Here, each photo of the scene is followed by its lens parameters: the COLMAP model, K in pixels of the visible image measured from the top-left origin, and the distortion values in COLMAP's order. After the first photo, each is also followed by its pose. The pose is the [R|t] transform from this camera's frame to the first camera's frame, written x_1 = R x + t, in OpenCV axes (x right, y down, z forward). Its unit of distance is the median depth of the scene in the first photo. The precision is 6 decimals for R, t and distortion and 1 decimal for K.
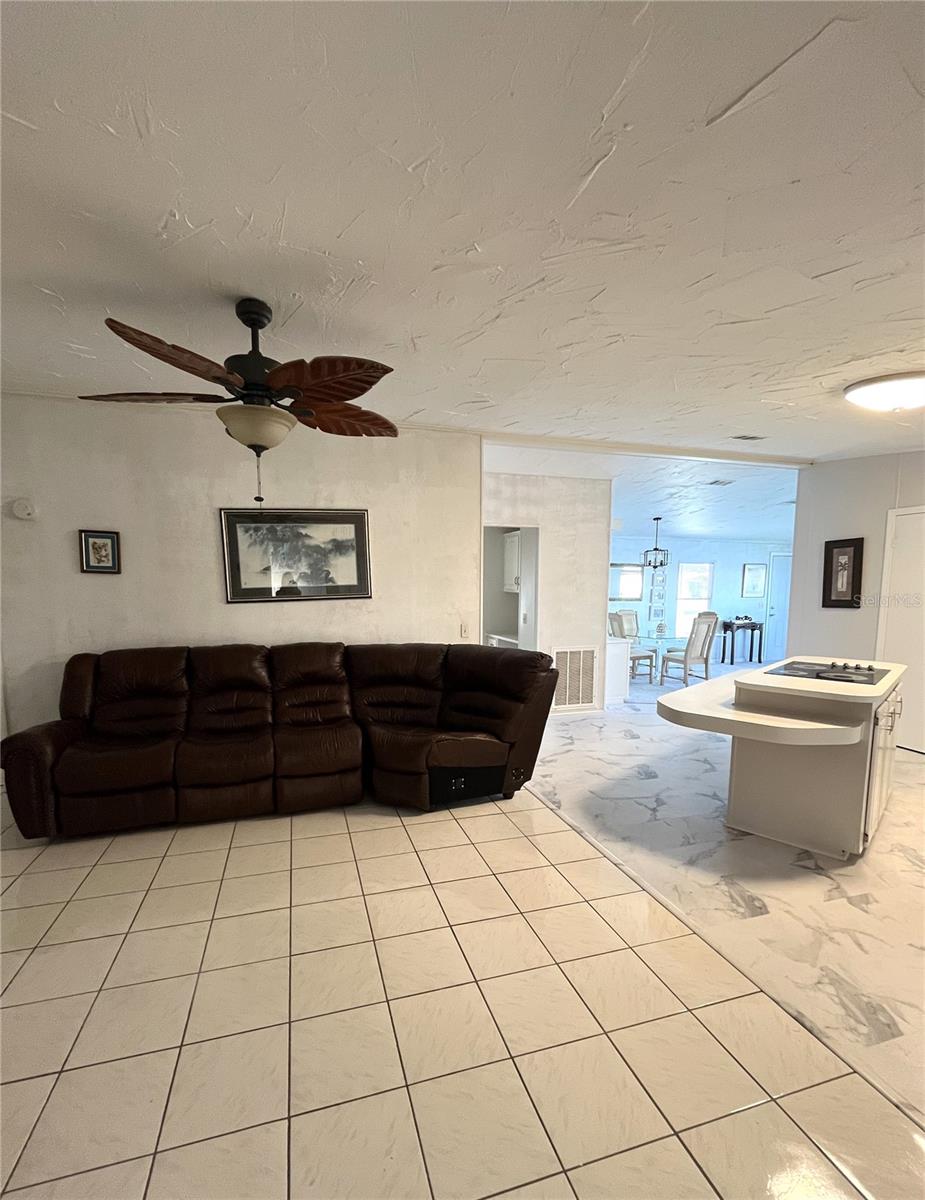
lens RADIAL K [[517.7, 0, 444.7], [0, 517.7, 643.8], [0, 0, 1]] dist [-0.006897, 0.000248]
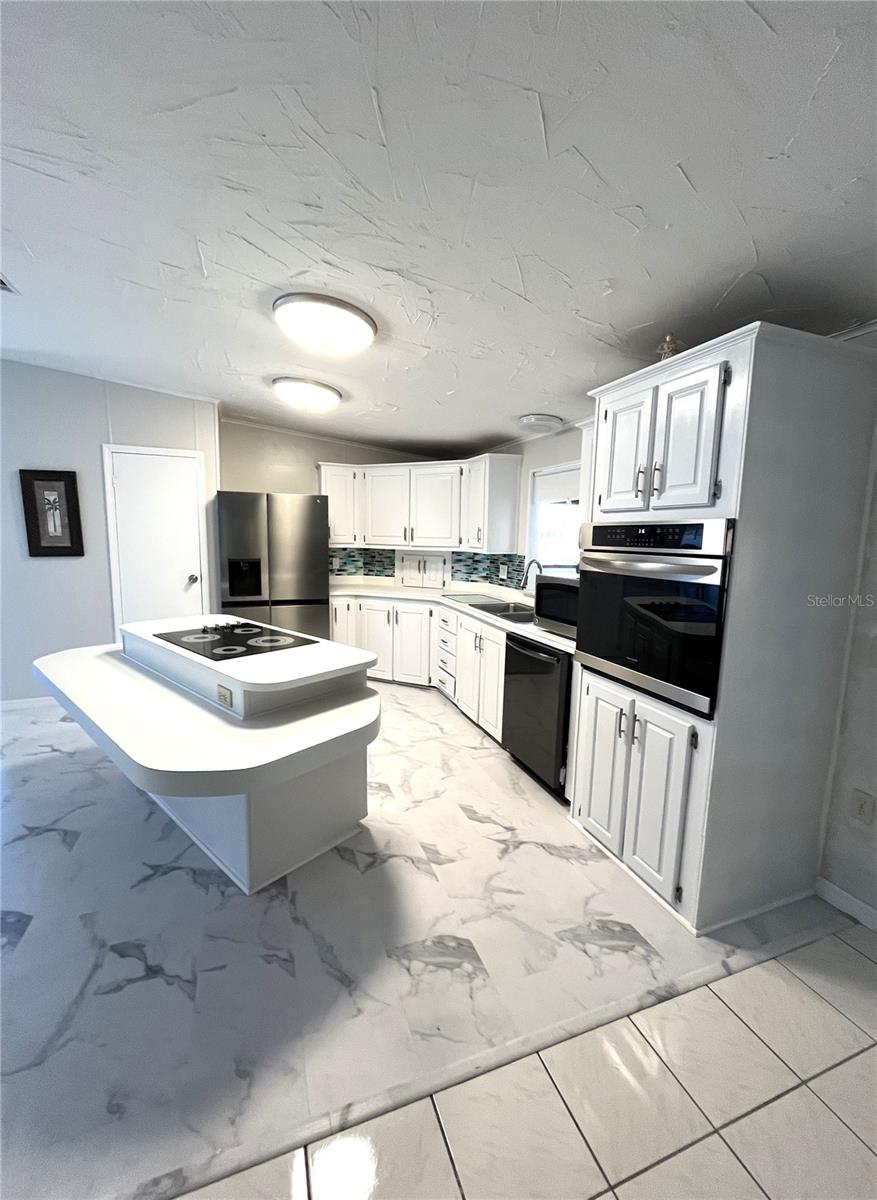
lens RADIAL K [[484.2, 0, 428.6], [0, 484.2, 598.0], [0, 0, 1]] dist [-0.006139, 0.000816]
pose [[-0.065543, -0.134662, 0.988721, -0.027292], [0.087546, 0.986255, 0.140130, -0.061057], [-0.994002, 0.095743, -0.052853, 0.472518]]
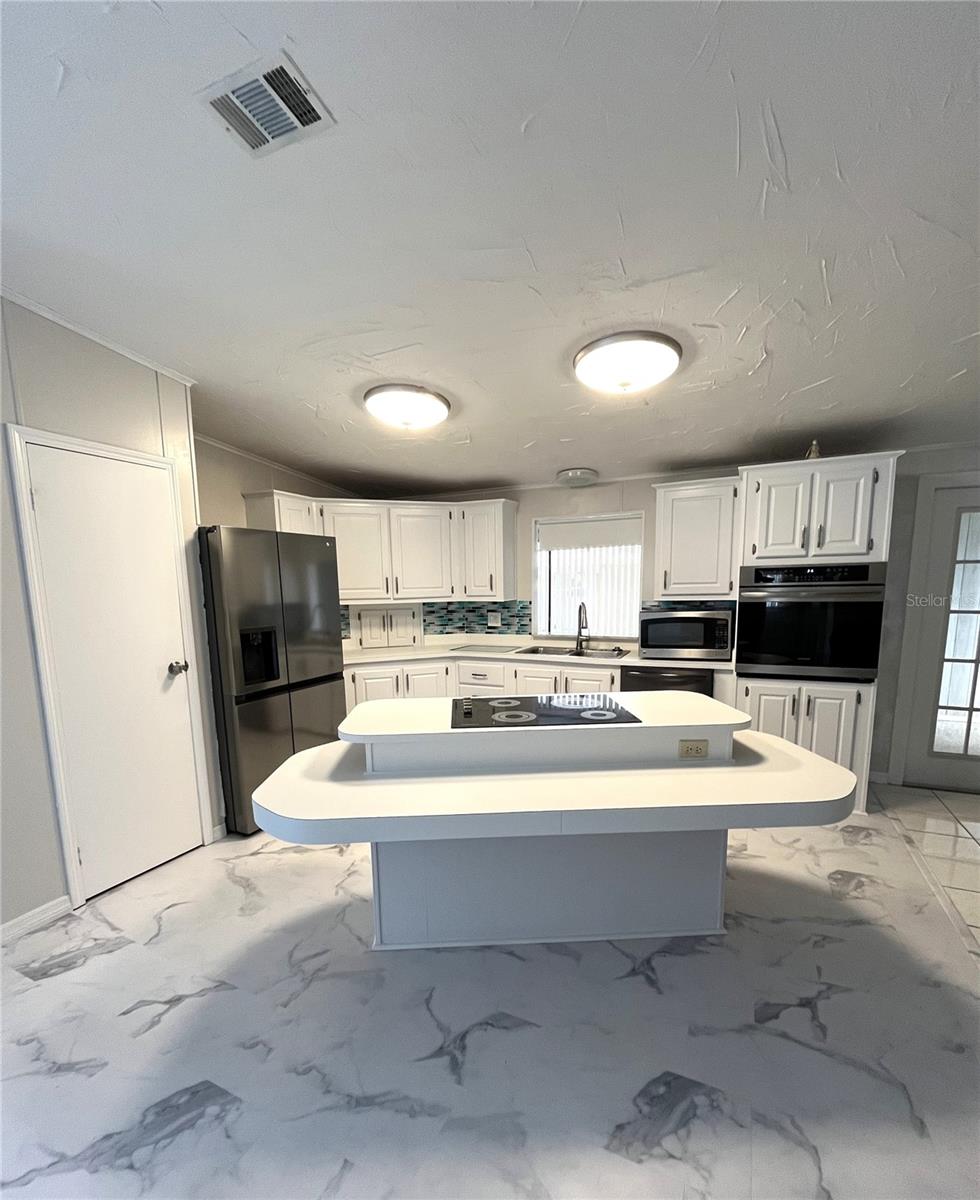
lens RADIAL K [[539.8, 0, 479.7], [0, 539.8, 666.4], [0, 0, 1]] dist [-0.004878, -0.000179]
pose [[-0.743691, -0.089447, 0.662512, 0.211147], [0.088513, 0.969110, 0.230200, -0.117015], [-0.662638, 0.229838, -0.712801, 1.020302]]
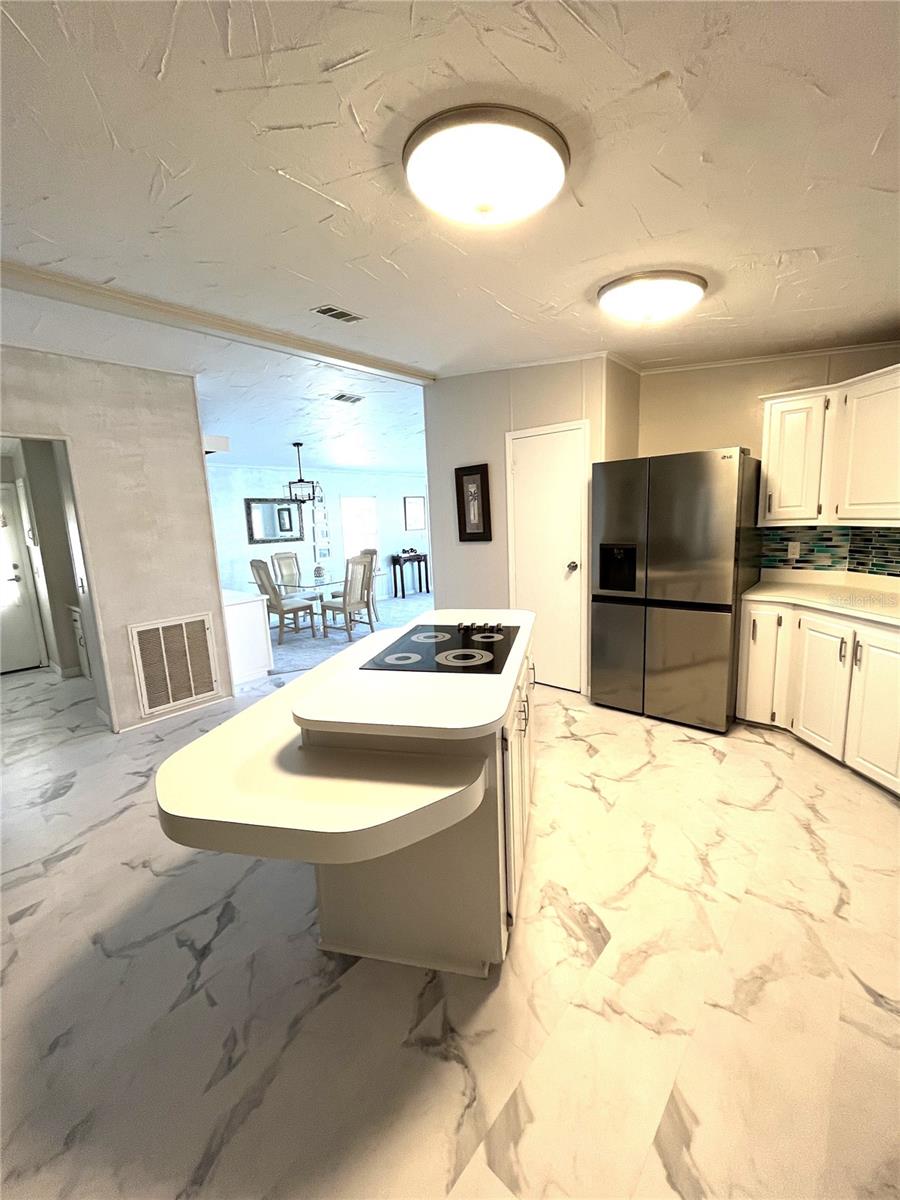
lens RADIAL K [[484.2, 0, 451.4], [0, 484.2, 598.0], [0, 0, 1]] dist [-0.006139, 0.000816]
pose [[0.842233, -0.123640, 0.524744, 0.267699], [0.100585, 0.992293, 0.072362, -0.036596], [-0.529647, -0.008164, 0.848179, 0.290699]]
